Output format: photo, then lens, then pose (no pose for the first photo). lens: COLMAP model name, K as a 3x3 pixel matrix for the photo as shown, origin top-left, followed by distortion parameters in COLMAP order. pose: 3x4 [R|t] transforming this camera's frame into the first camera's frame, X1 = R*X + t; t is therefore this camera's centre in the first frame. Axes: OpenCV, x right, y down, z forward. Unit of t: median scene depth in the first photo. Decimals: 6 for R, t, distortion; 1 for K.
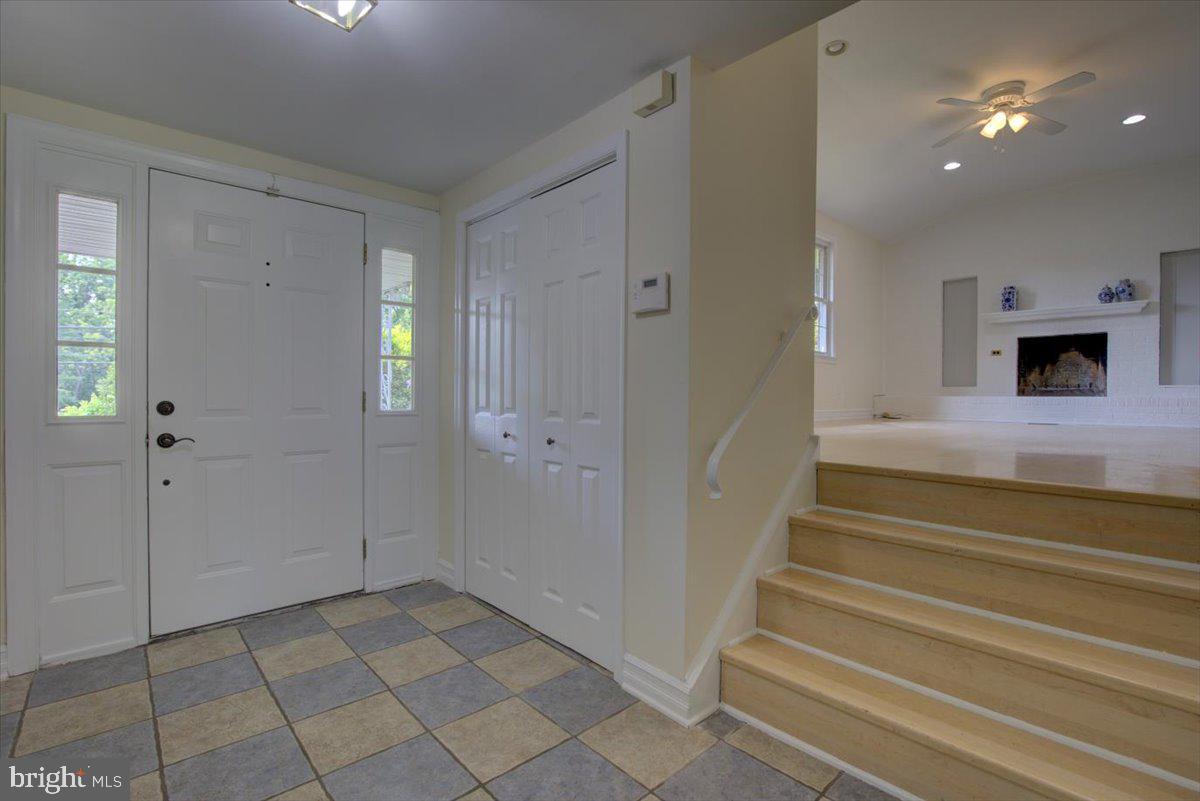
lens RADIAL K [[551.3, 0, 607.2], [0, 551.3, 400.0], [0, 0, 1]] dist [-0.036106, 0.007778]
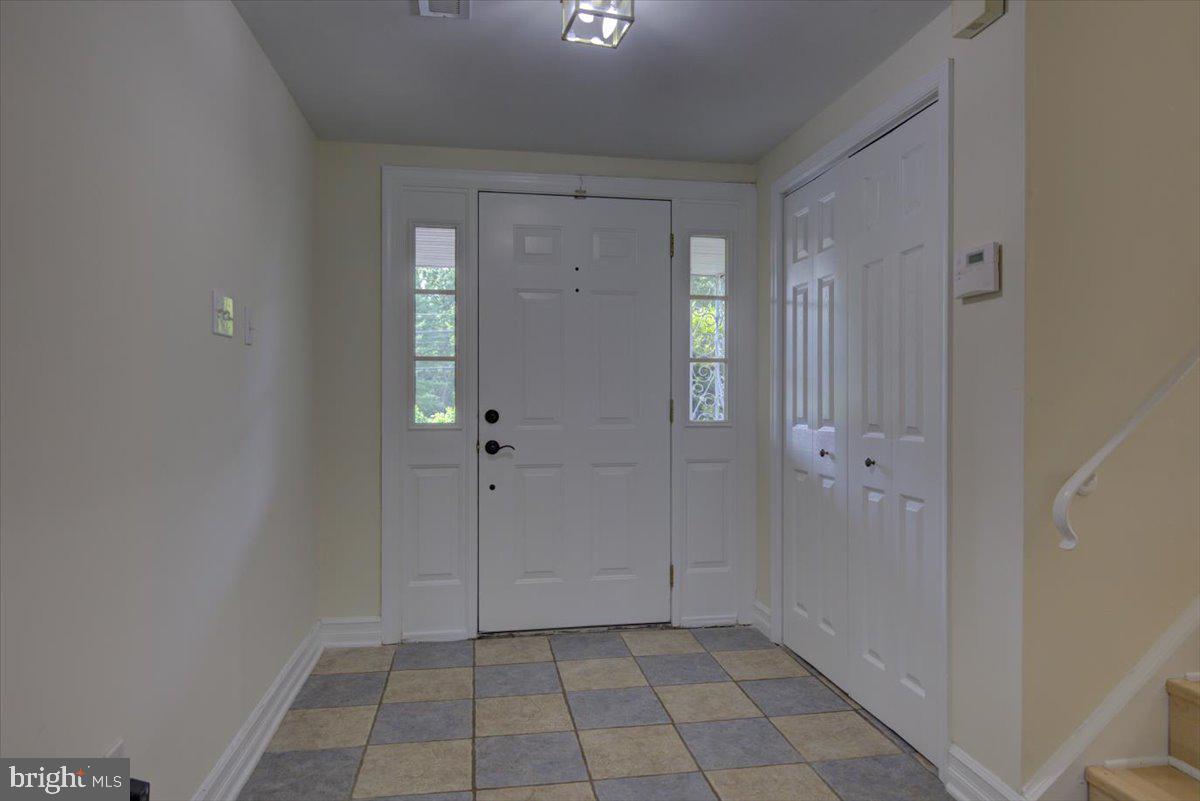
lens RADIAL K [[757.1, 0, 600.0], [0, 757.1, 400.5], [0, 0, 1]] dist [-0.001167, 0.001548]
pose [[0.838550, -0.002961, -0.544817, 0.174770], [-0.001424, 0.999970, -0.007626, -0.005381], [0.544823, 0.007170, 0.838520, -0.132953]]
